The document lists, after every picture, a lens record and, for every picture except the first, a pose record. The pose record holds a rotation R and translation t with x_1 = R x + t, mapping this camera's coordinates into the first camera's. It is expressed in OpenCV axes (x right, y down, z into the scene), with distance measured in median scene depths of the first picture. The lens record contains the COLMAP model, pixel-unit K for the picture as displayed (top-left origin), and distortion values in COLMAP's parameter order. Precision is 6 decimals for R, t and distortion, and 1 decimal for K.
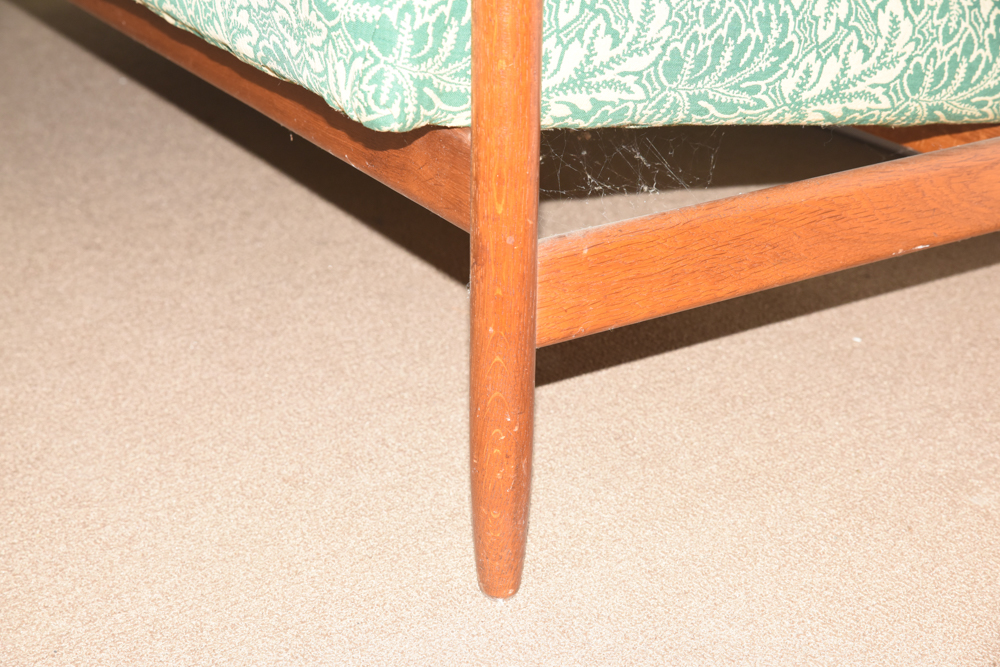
lens RADIAL K [[1909.4, 0, 498.4], [0, 1909.4, 325.7], [0, 0, 1]] dist [0.179564, 0.000000]
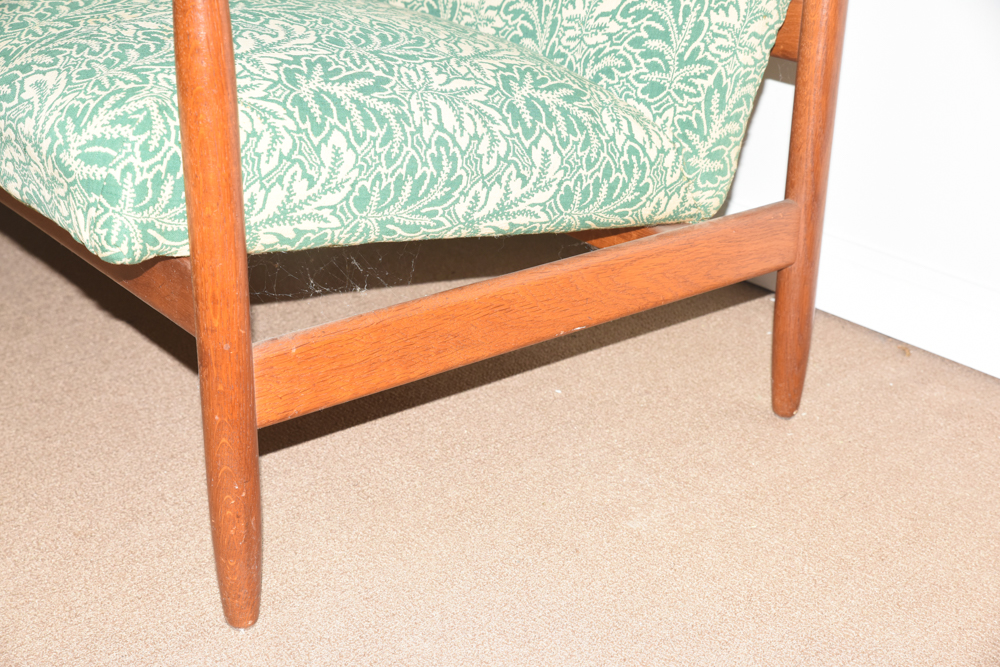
lens RADIAL K [[1621.3, 0, 508.9], [0, 1621.3, 331.5], [0, 0, 1]] dist [0.106358, 0.000000]
pose [[0.995880, -0.034480, 0.083875, 0.090840], [0.034743, 0.999395, -0.001672, -0.041873], [-0.083767, 0.004580, 0.996475, -0.067191]]
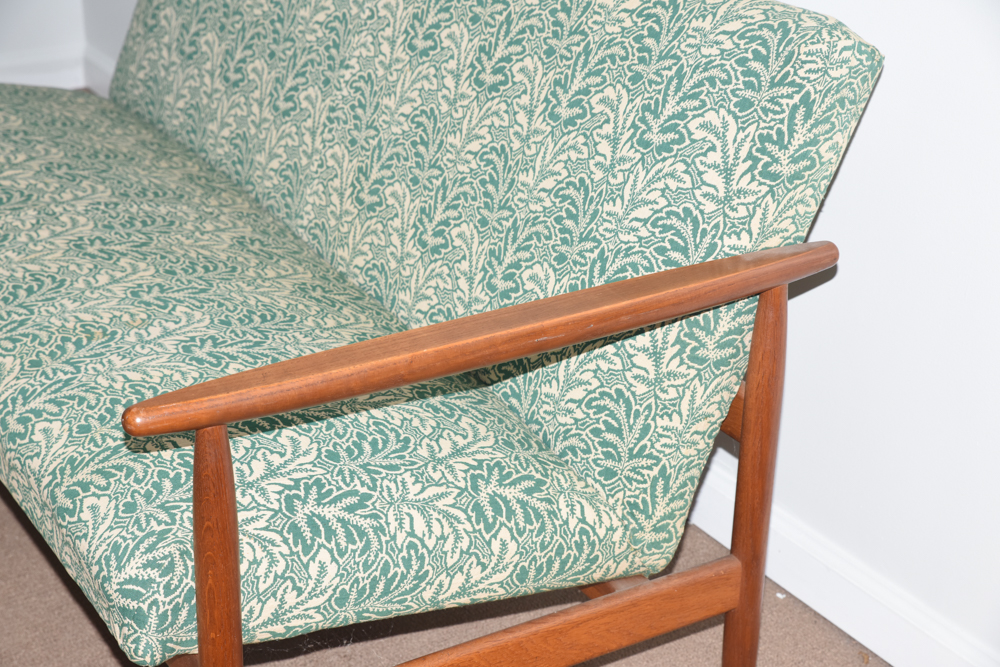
lens RADIAL K [[1909.4, 0, 489.7], [0, 1909.4, 342.8], [0, 0, 1]] dist [0.179564, 0.000000]
pose [[0.999800, 0.019184, -0.005735, 0.208309], [-0.019064, 0.999611, 0.020360, -0.363895], [0.006123, -0.020247, 0.999776, -0.542644]]
